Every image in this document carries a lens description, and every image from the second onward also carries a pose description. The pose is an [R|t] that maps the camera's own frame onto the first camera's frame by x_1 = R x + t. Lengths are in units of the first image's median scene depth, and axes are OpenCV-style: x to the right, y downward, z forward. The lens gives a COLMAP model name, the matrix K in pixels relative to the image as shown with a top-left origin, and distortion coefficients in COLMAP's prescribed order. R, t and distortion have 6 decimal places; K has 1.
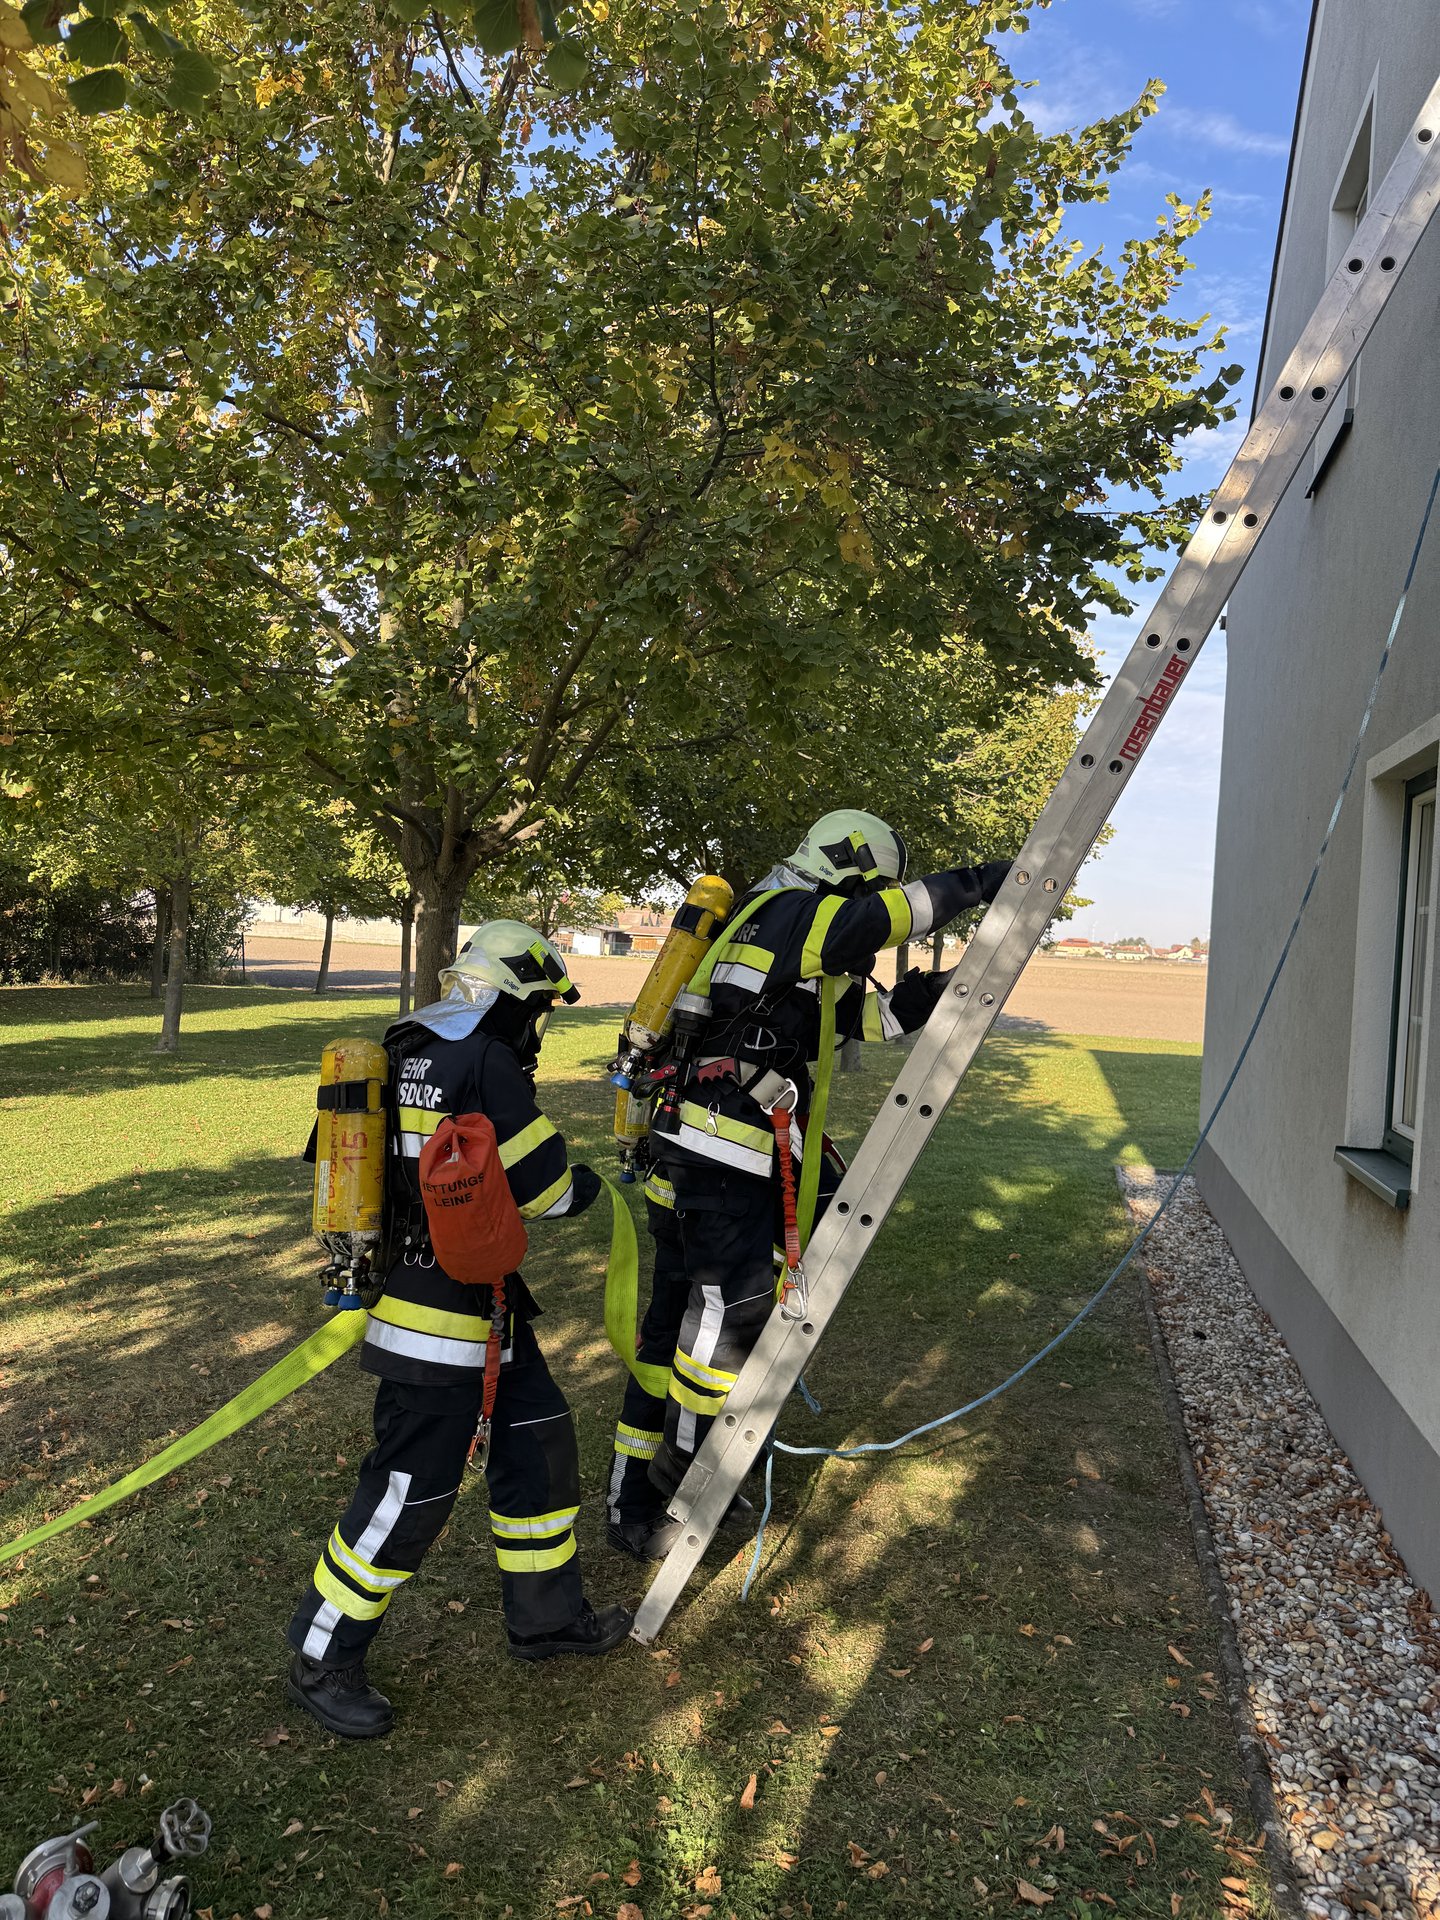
lens RADIAL K [[1375.0, 0, 721.2], [0, 1375.0, 950.0], [0, 0, 1]] dist [0.026567, -0.029263]
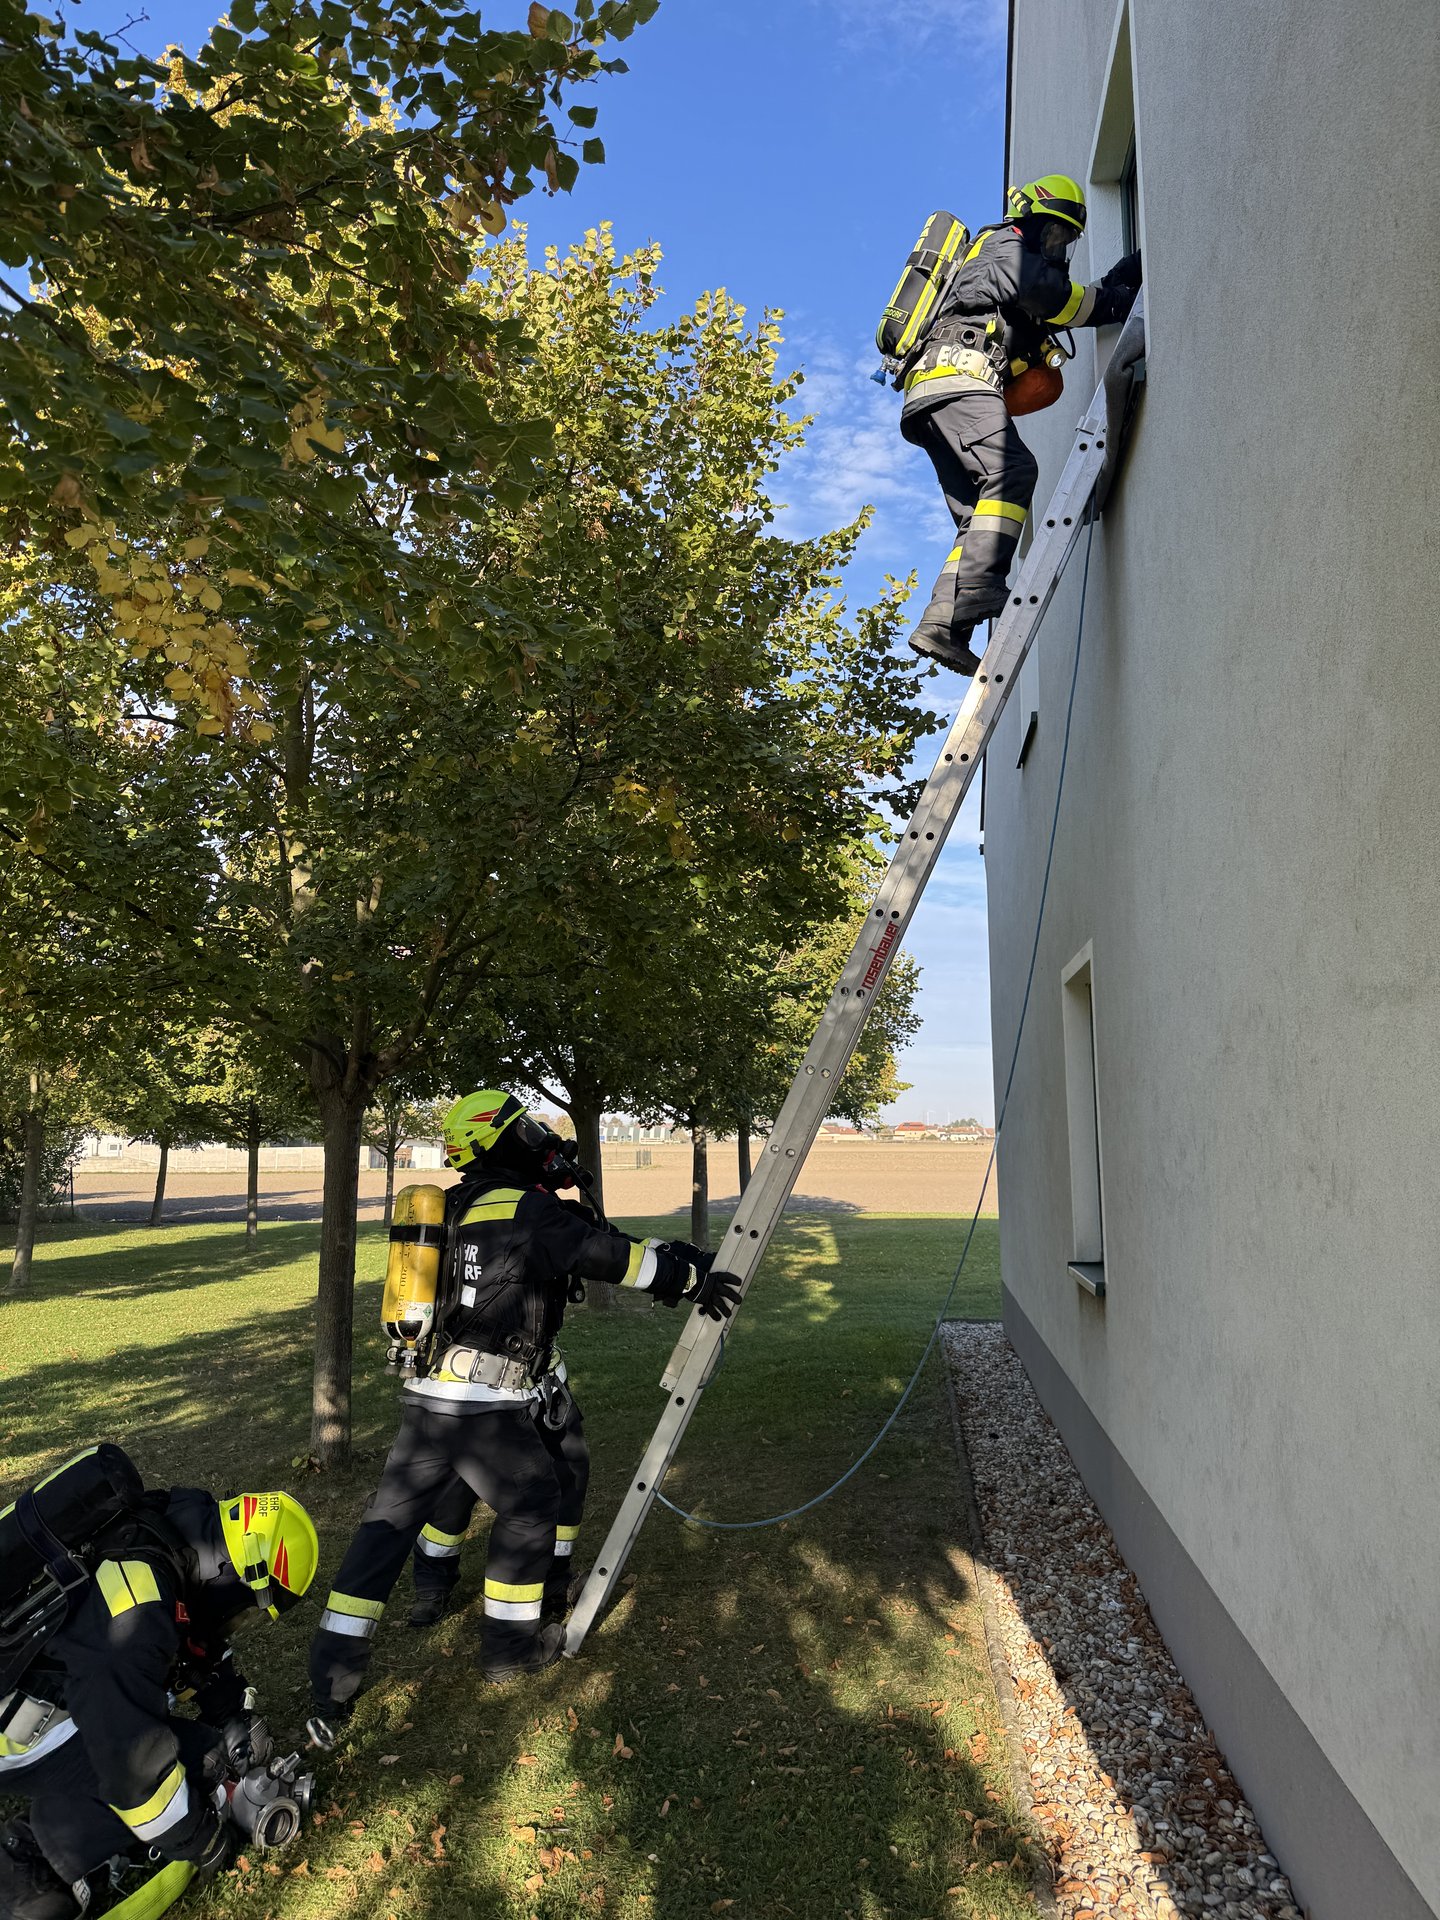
lens RADIAL K [[1375.0, 0, 726.5], [0, 1375.0, 949.3], [0, 0, 1]] dist [0.026567, -0.029263]
pose [[0.991051, -0.043716, 0.126120, -0.028091], [0.061524, 0.988102, -0.140956, 0.013844], [-0.118457, 0.147454, 0.981950, -0.286600]]
